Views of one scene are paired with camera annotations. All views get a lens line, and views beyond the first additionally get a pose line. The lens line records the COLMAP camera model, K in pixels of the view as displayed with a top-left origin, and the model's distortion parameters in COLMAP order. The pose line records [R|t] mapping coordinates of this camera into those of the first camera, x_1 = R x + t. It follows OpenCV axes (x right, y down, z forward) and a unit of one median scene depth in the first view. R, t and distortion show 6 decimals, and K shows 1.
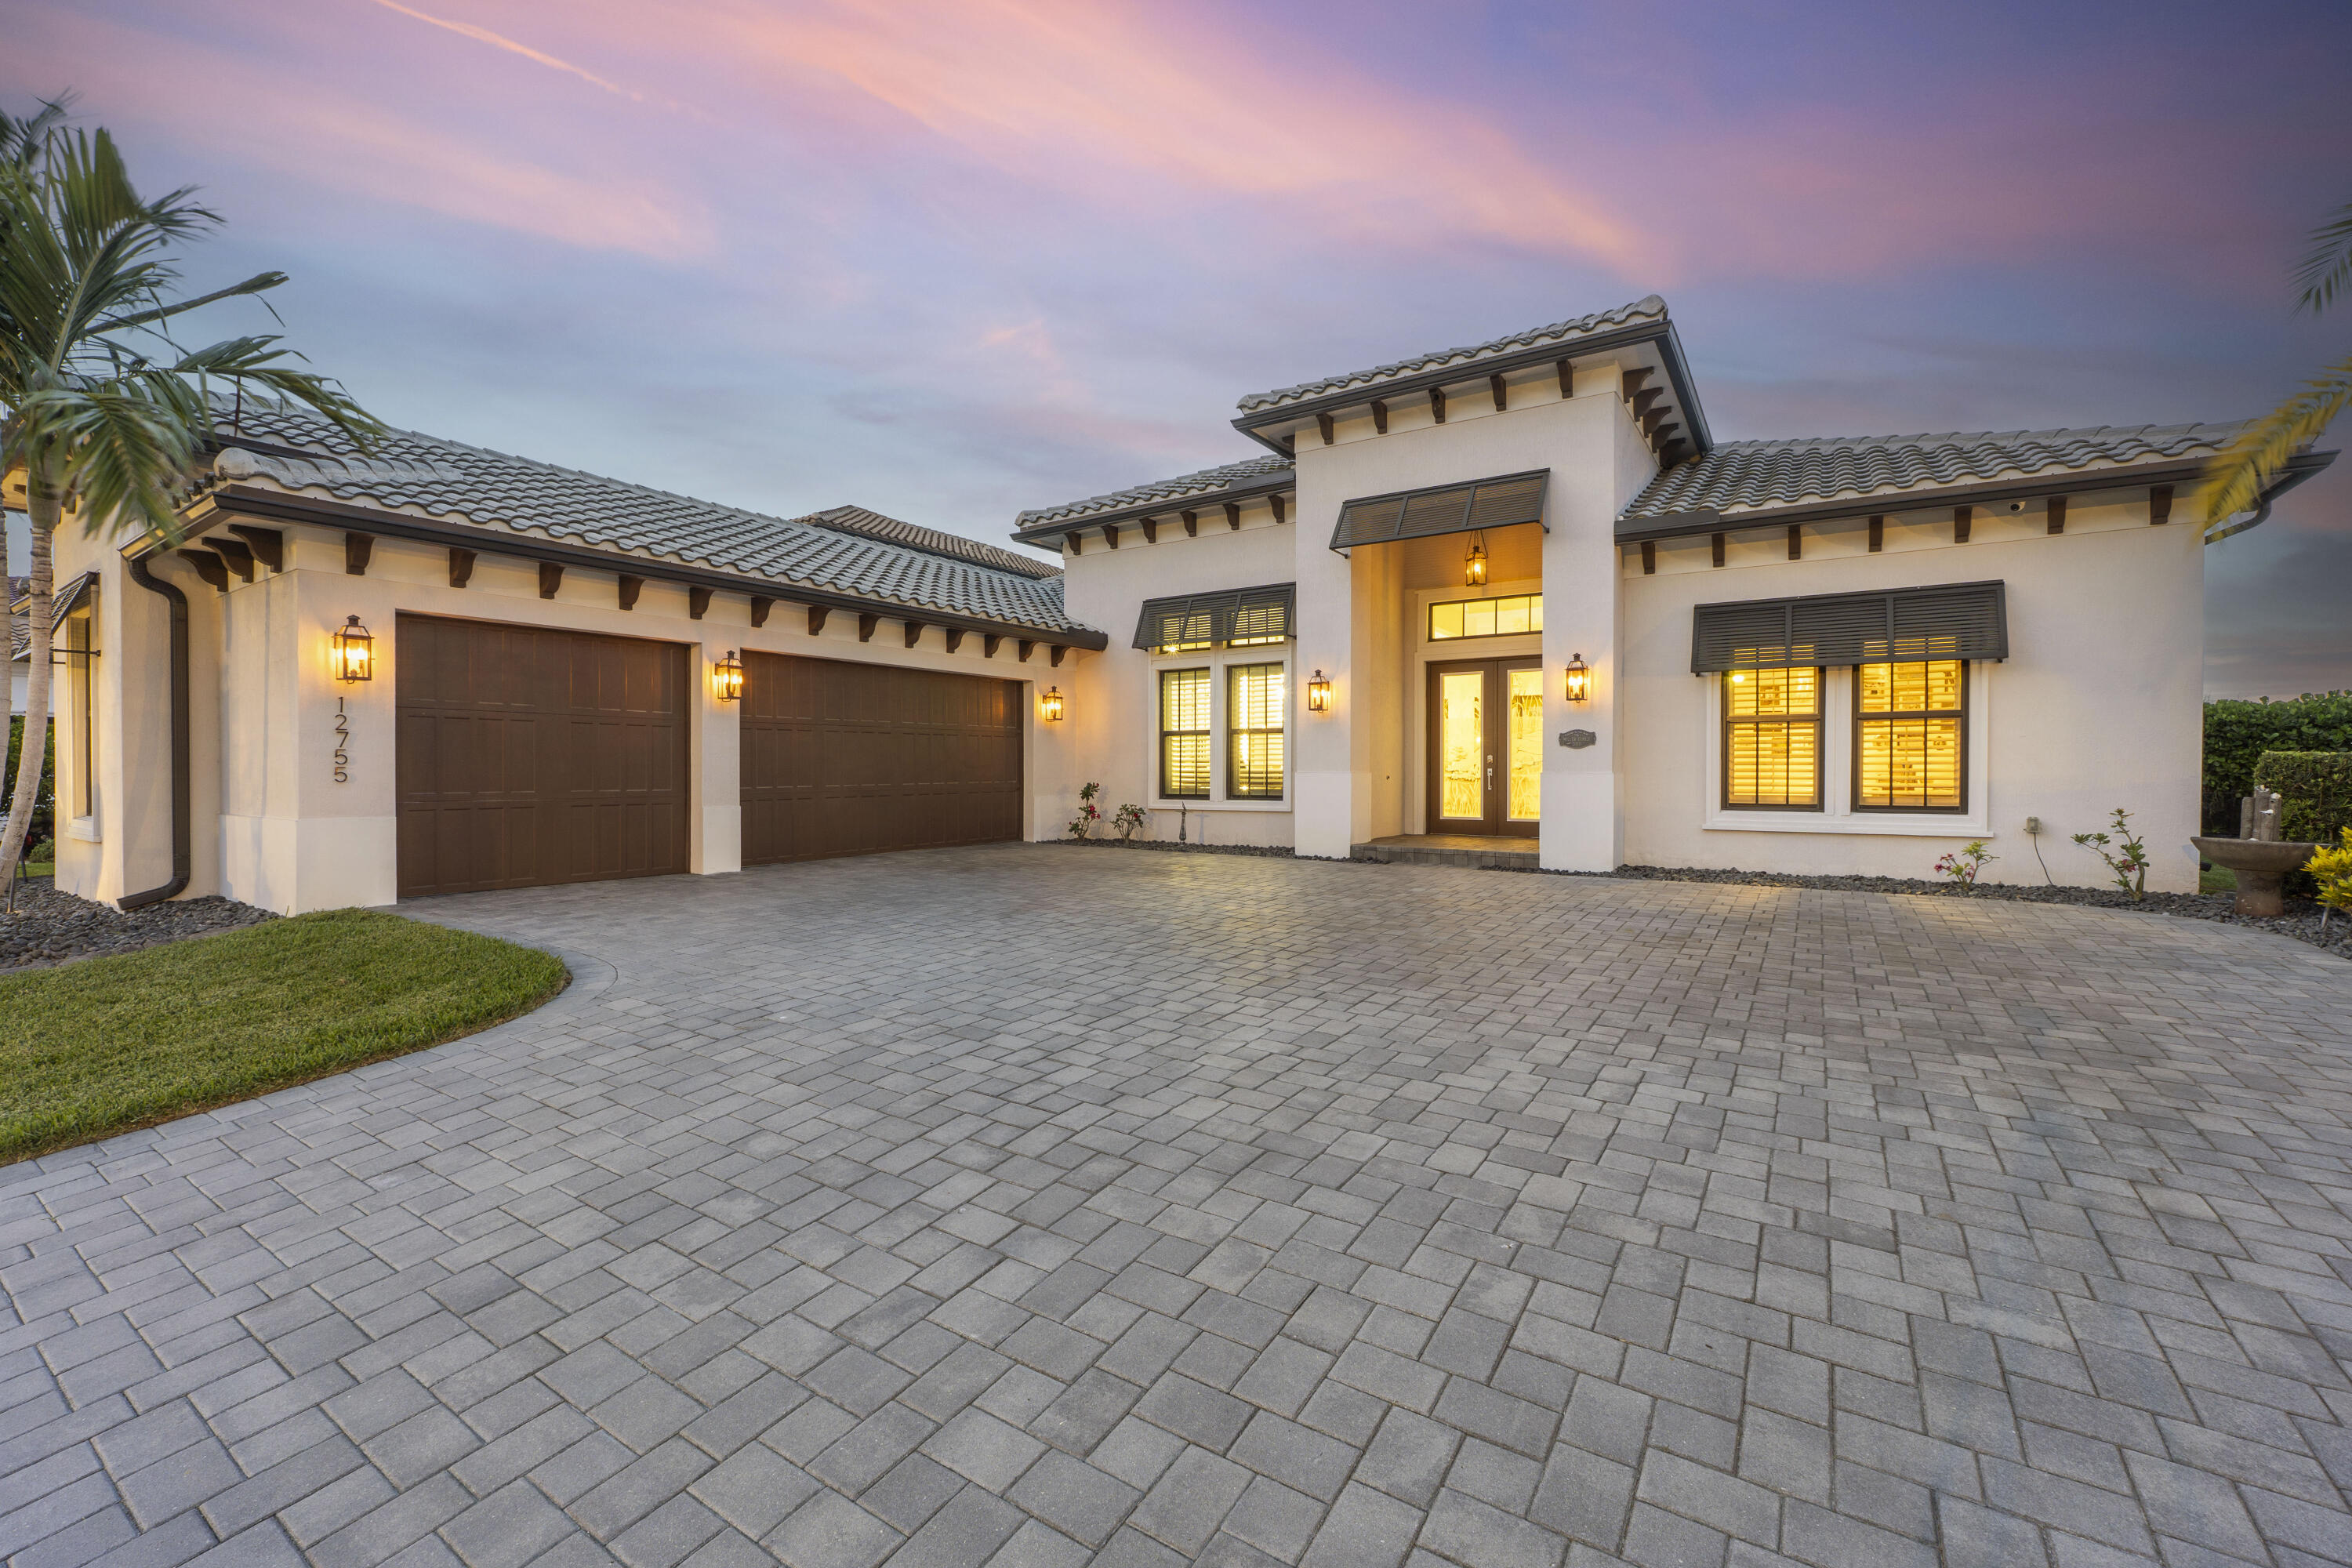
lens RADIAL K [[989.6, 0, 1179.4], [0, 989.6, 772.8], [0, 0, 1]] dist [-0.012629, 0.000540]
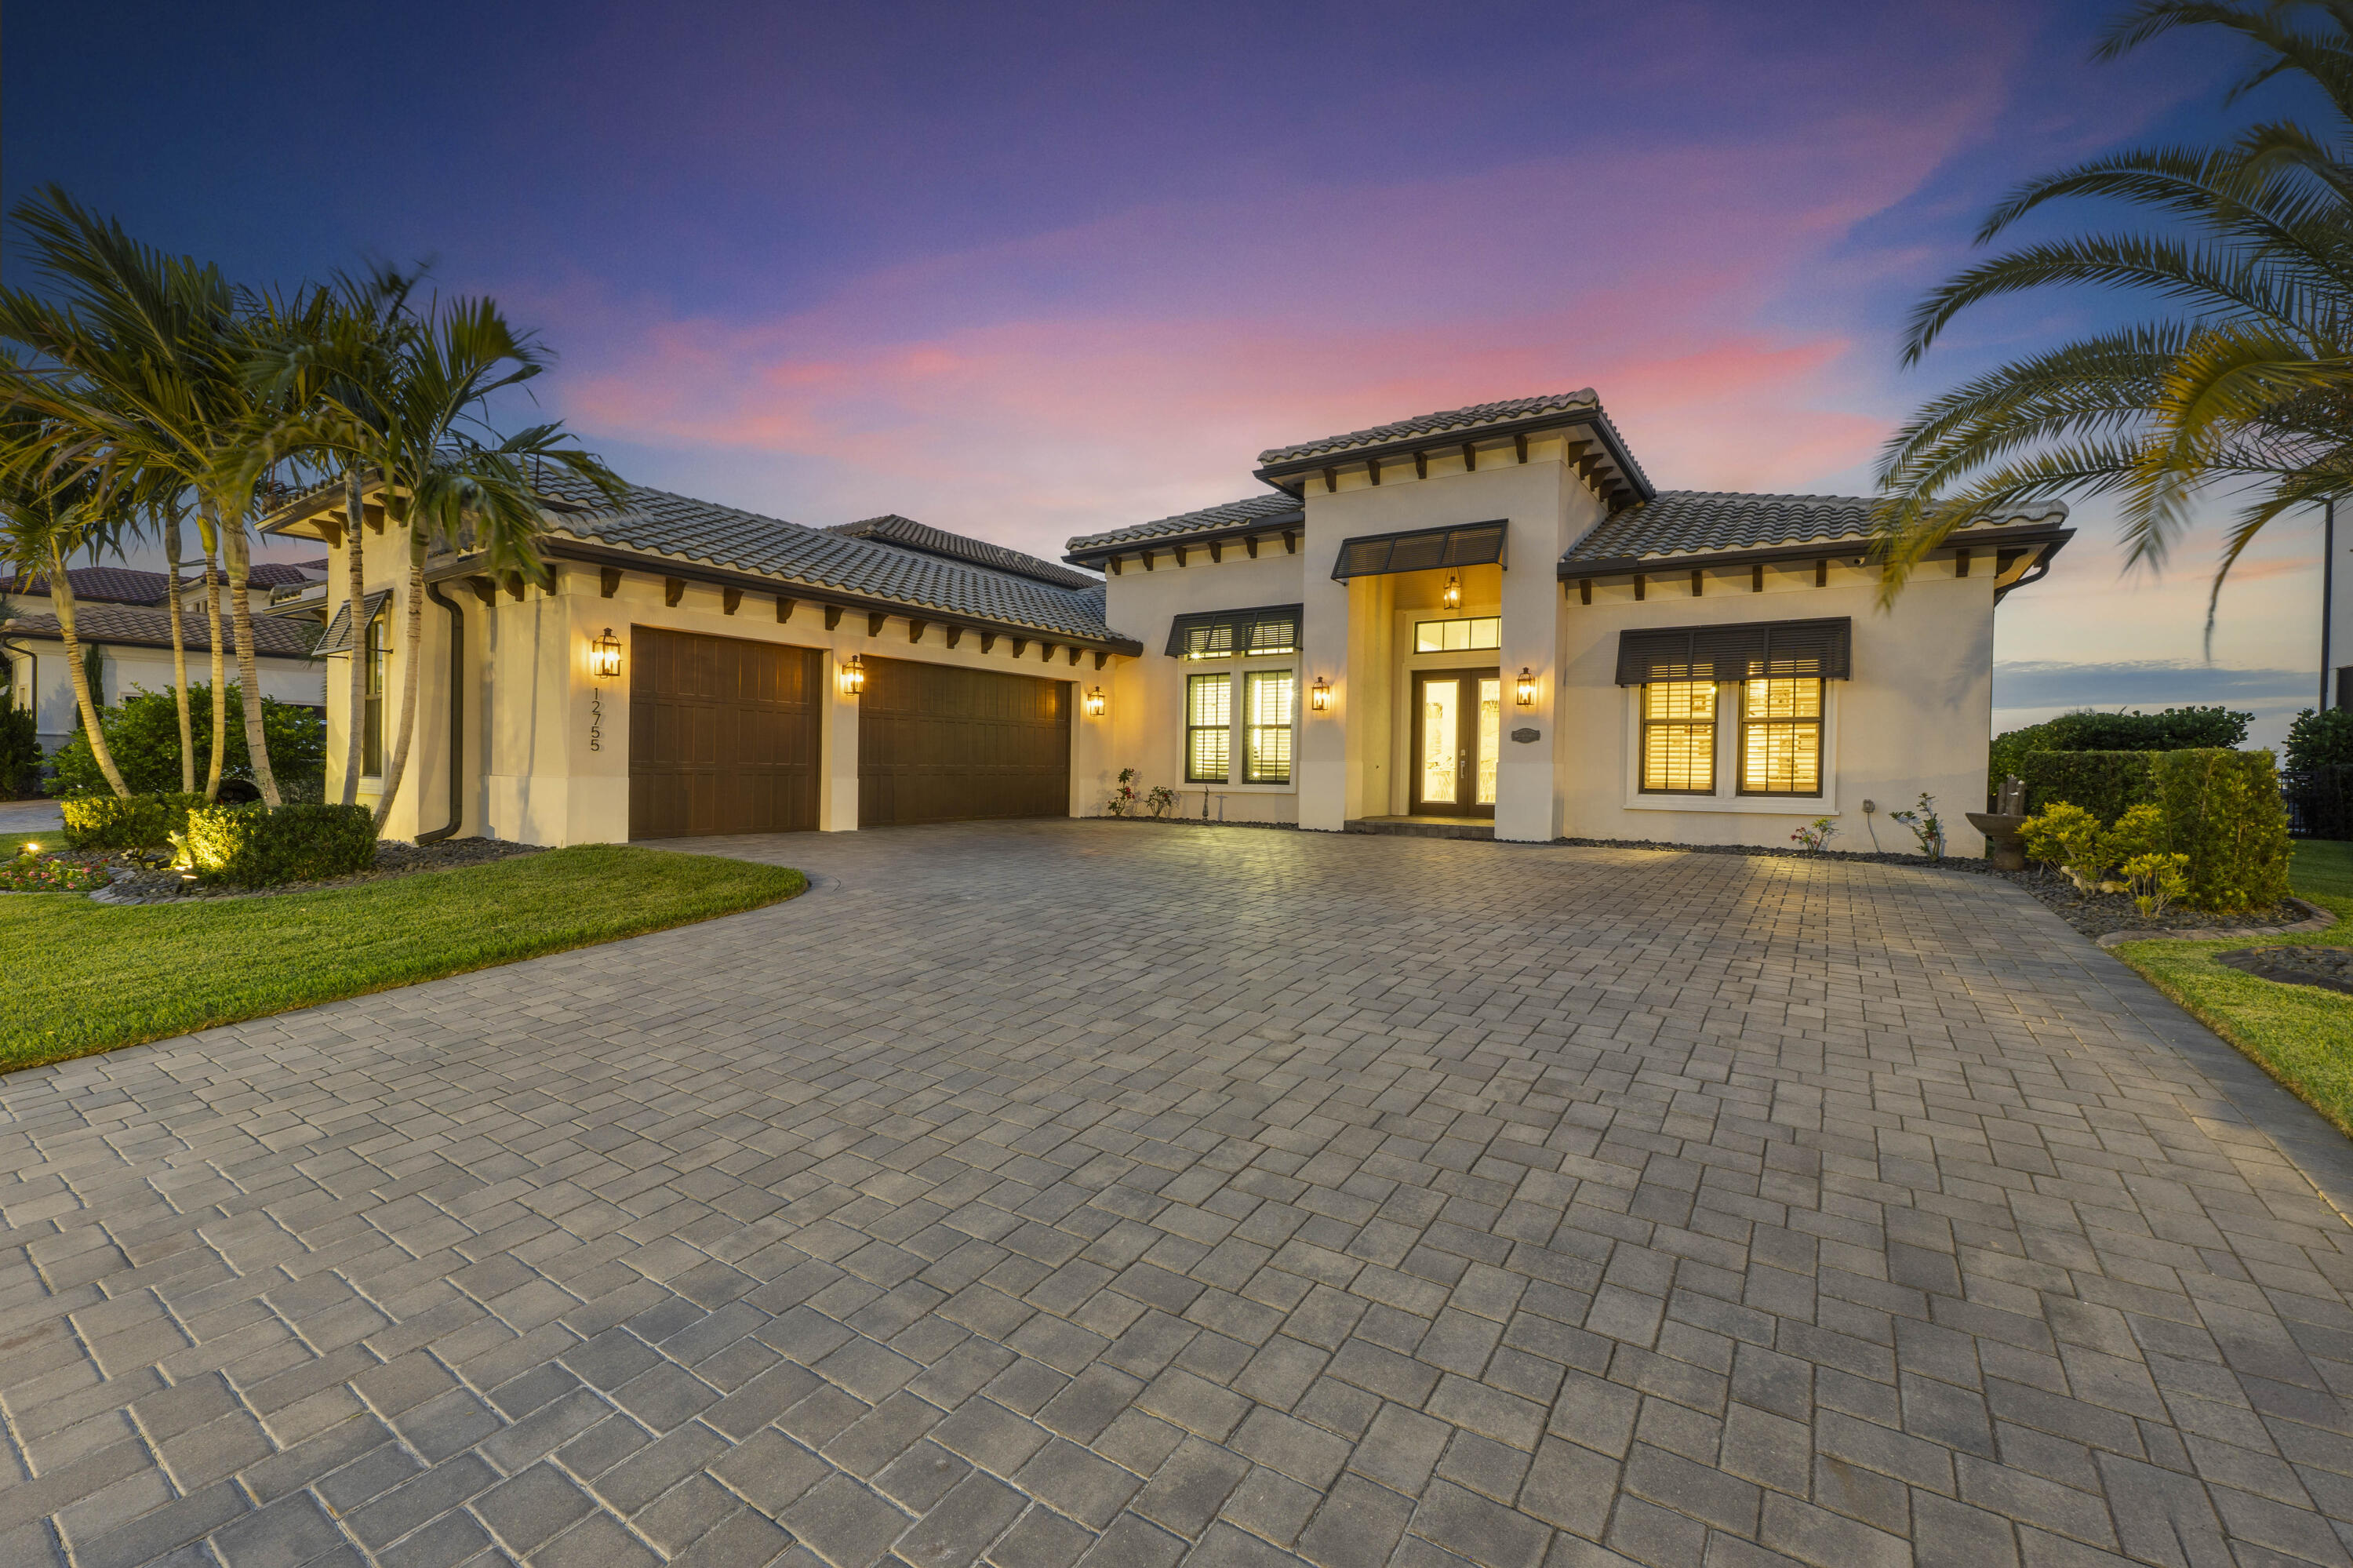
lens RADIAL K [[990.1, 0, 1171.1], [0, 990.1, 788.0], [0, 0, 1]] dist [-0.012629, 0.000540]
pose [[0.999765, 0.016317, -0.014278, -0.028154], [-0.016105, 0.999760, 0.014841, 0.020963], [0.014517, -0.014607, 0.999788, -0.264468]]
